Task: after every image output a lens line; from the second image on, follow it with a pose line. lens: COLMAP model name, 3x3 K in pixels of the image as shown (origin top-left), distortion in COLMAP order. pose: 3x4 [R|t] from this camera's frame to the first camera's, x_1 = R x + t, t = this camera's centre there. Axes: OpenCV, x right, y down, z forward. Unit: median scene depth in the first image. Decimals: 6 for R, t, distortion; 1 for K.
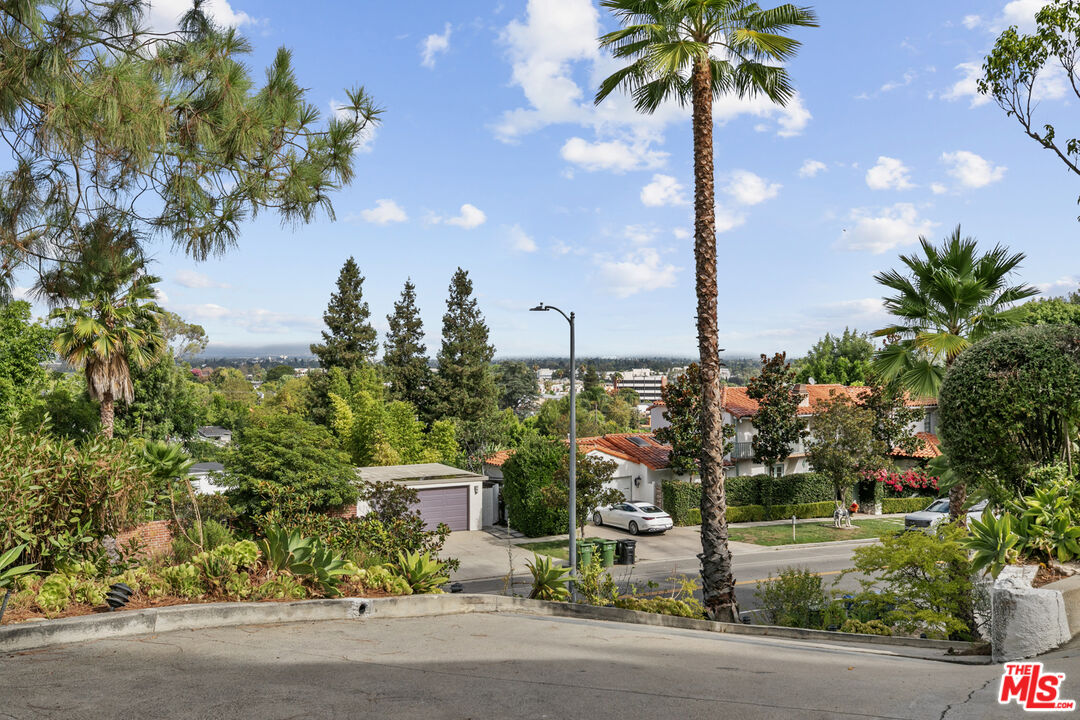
lens RADIAL K [[556.0, 0, 539.9], [0, 556.0, 374.3], [0, 0, 1]] dist [0.002289, 0.000365]
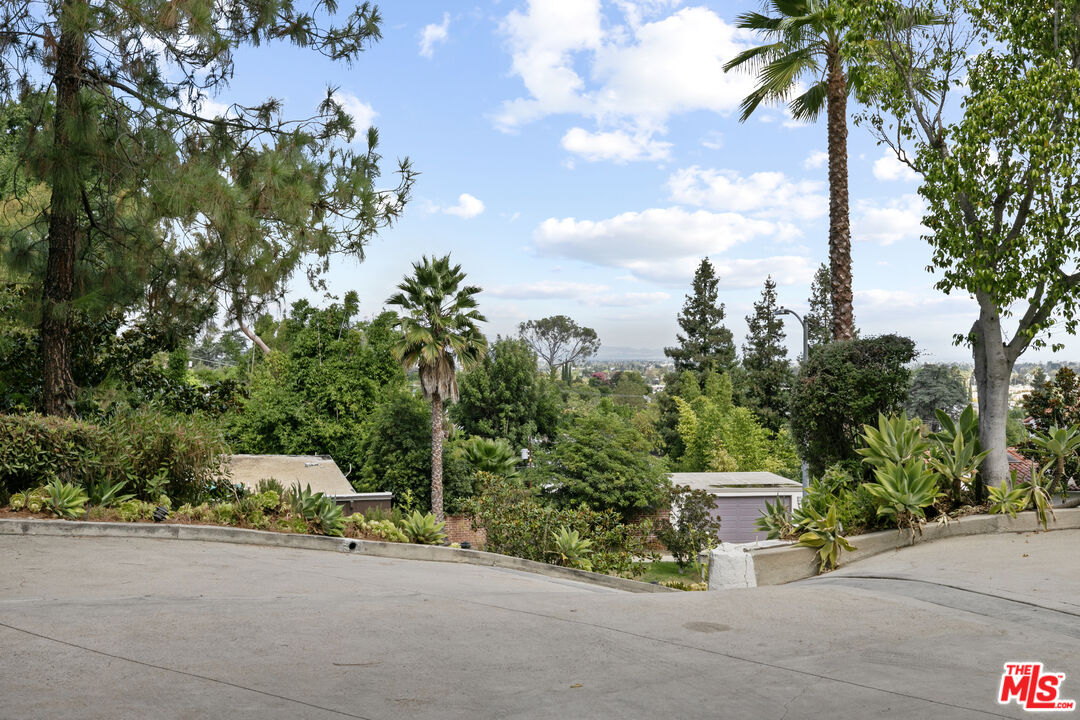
lens RADIAL K [[490.6, 0, 532.1], [0, 490.6, 375.9], [0, 0, 1]] dist [0.000866, 0.000196]
pose [[0.976962, 0.004689, -0.213360, -0.447993], [-0.005719, 0.999975, -0.004211, 0.001090], [0.213335, 0.005334, 0.976964, 0.102508]]
